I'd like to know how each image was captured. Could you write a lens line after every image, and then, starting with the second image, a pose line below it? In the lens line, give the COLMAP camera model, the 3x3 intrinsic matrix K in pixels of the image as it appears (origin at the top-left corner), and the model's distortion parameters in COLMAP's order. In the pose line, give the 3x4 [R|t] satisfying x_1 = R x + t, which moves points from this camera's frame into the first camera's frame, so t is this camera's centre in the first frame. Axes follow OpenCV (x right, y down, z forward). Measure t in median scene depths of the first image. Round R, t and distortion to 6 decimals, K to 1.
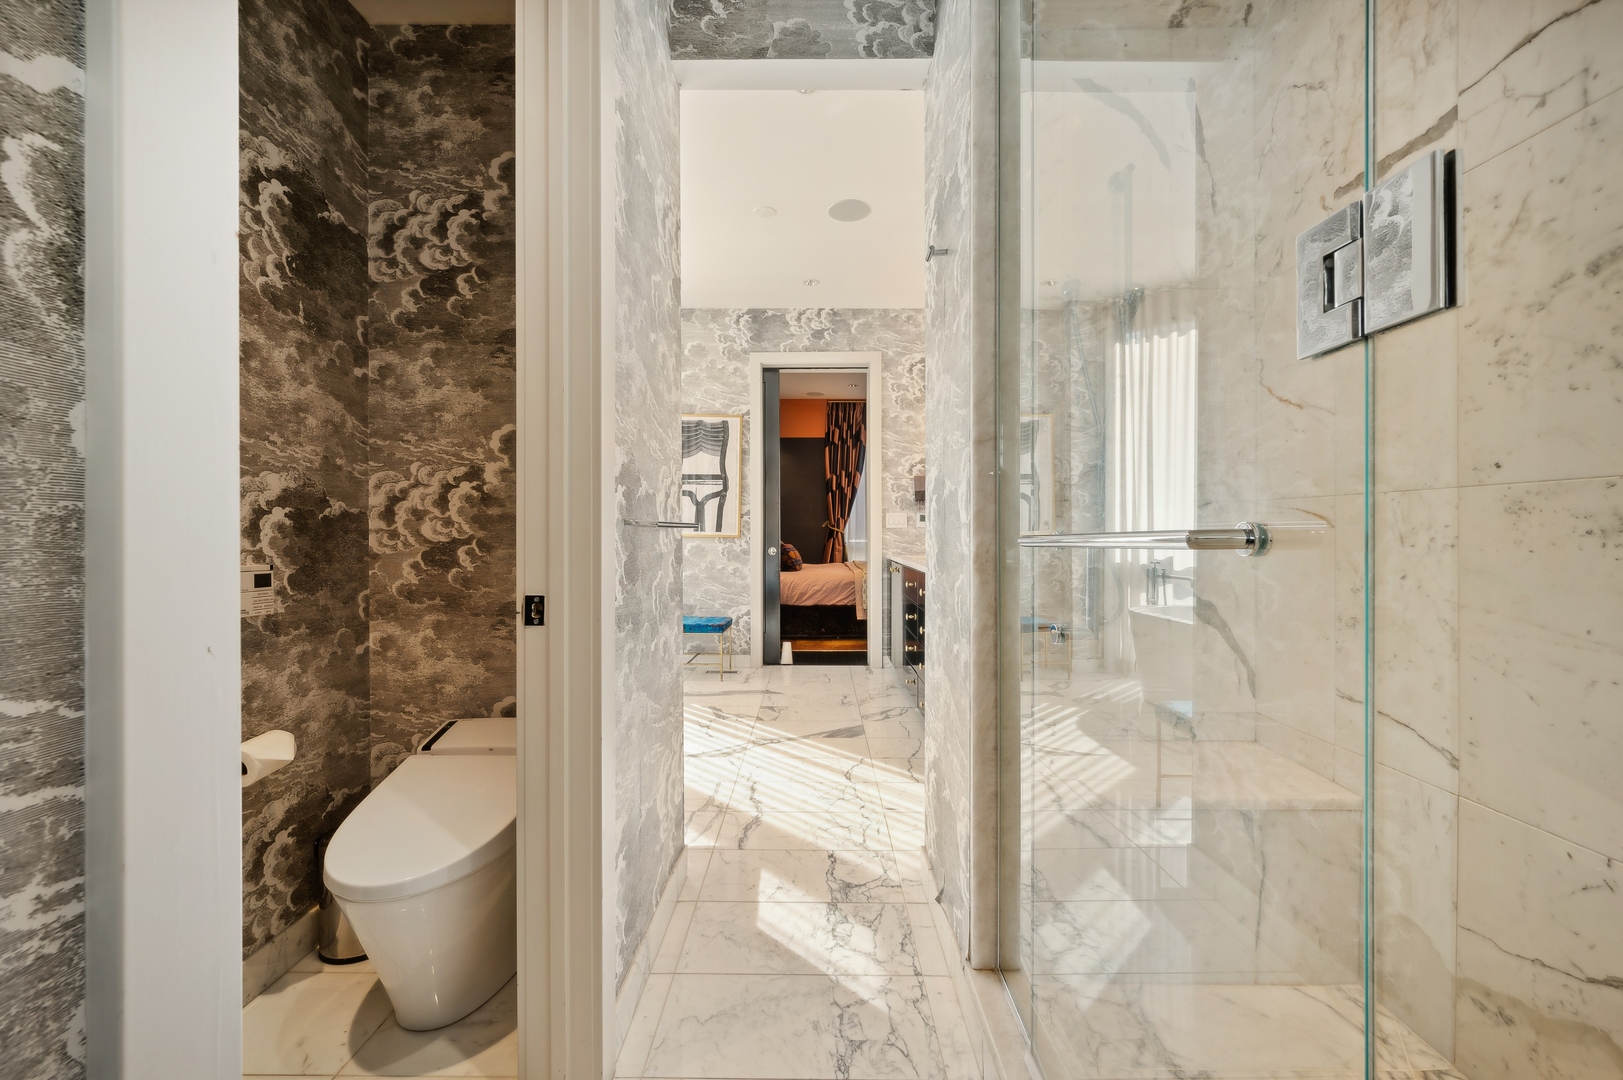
lens RADIAL K [[651.7, 0, 811.8], [0, 651.7, 536.7], [0, 0, 1]] dist [-0.000059, 0.000175]
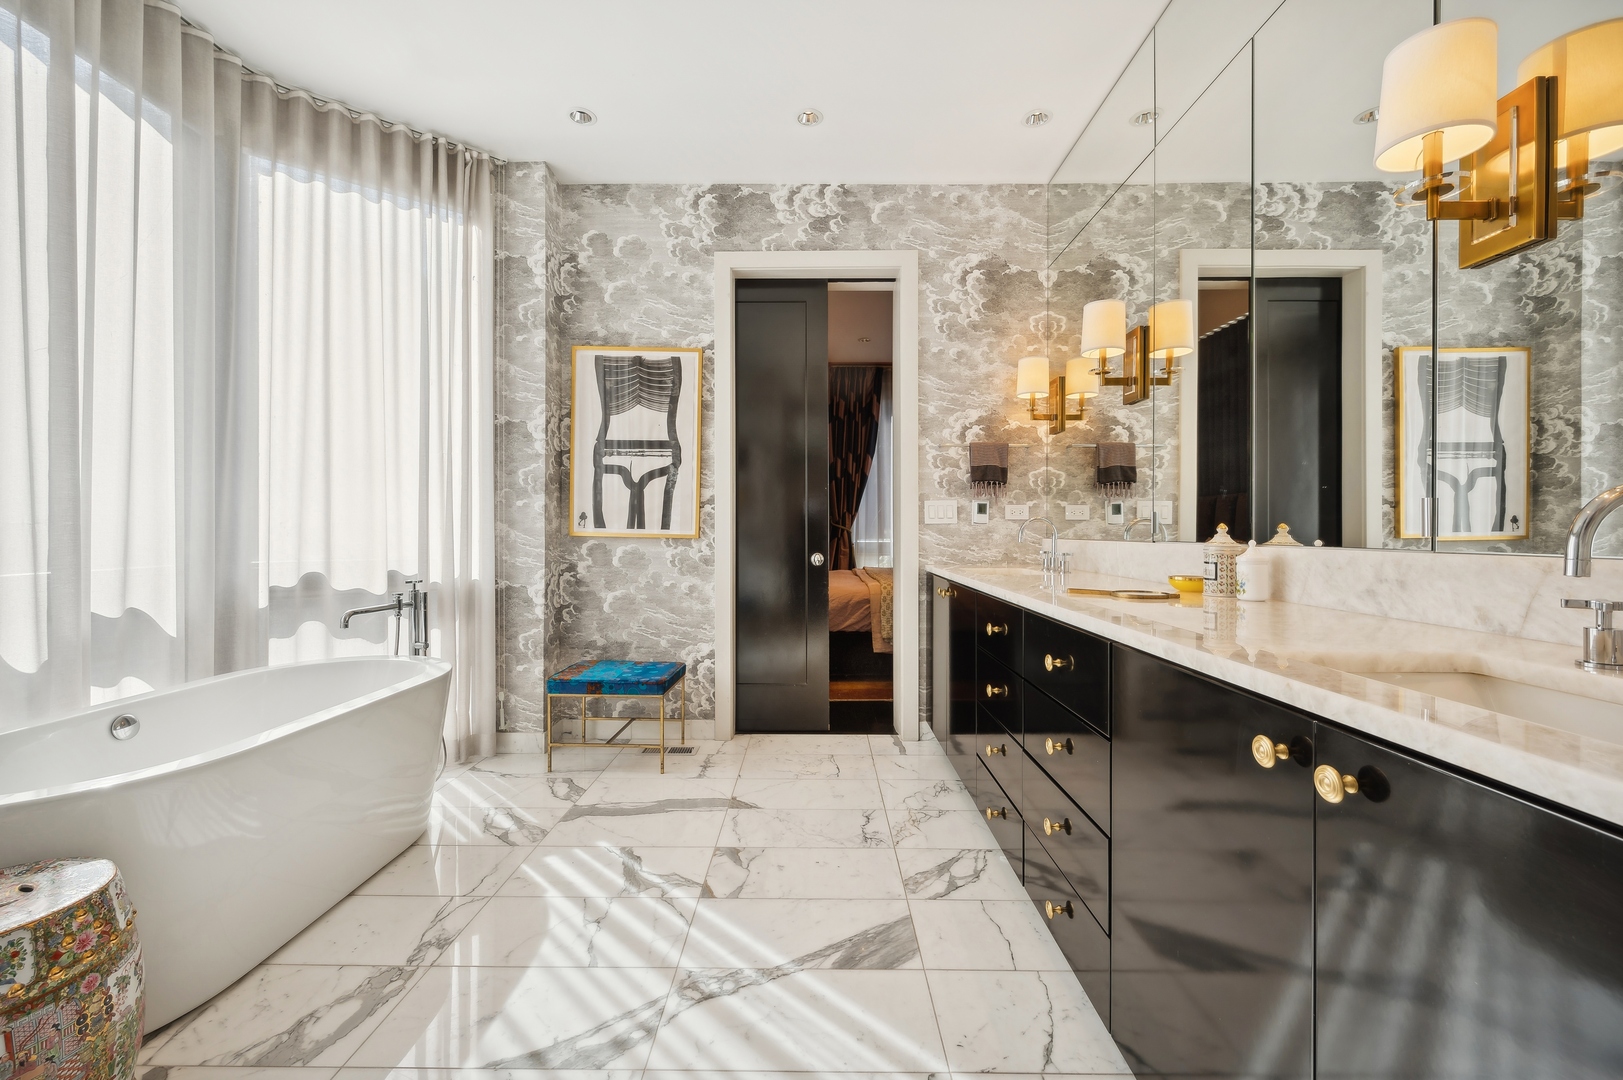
lens RADIAL K [[651.7, 0, 810.5], [0, 651.7, 534.0], [0, 0, 1]] dist [-0.000059, 0.000175]
pose [[0.999998, 0.001425, -0.001243, 0.001138], [-0.001425, 0.999999, 0.000327, -0.003705], [0.001244, -0.000325, 0.999999, 0.354876]]
